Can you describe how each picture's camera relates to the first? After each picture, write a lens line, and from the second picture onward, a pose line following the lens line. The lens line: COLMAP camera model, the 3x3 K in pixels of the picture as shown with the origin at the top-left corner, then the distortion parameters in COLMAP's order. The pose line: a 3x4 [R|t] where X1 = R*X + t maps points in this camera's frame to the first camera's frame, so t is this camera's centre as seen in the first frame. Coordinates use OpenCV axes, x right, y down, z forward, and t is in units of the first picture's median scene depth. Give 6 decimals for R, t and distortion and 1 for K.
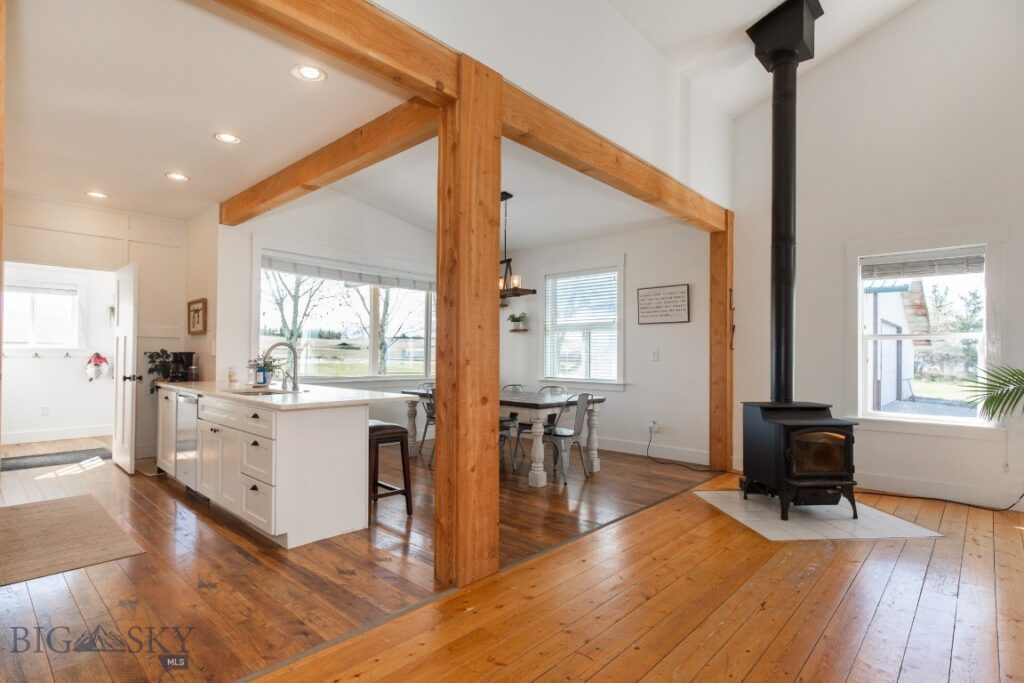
lens RADIAL K [[509.1, 0, 517.9], [0, 509.1, 351.1], [0, 0, 1]] dist [-0.002753, -0.000617]
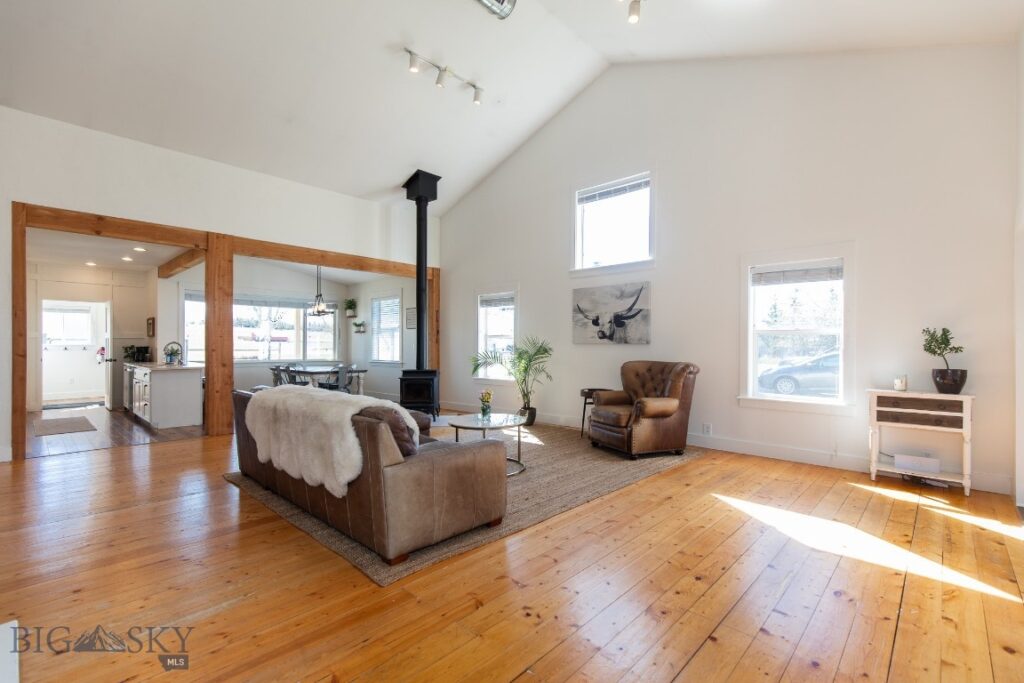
lens RADIAL K [[458.9, 0, 512.3], [0, 458.9, 344.5], [0, 0, 1]] dist [0.002374, 0.000165]
pose [[0.999800, -0.004676, -0.019439, 0.709238], [0.004722, 0.999986, 0.002325, -0.002688], [0.019428, -0.002416, 0.999808, -0.631910]]
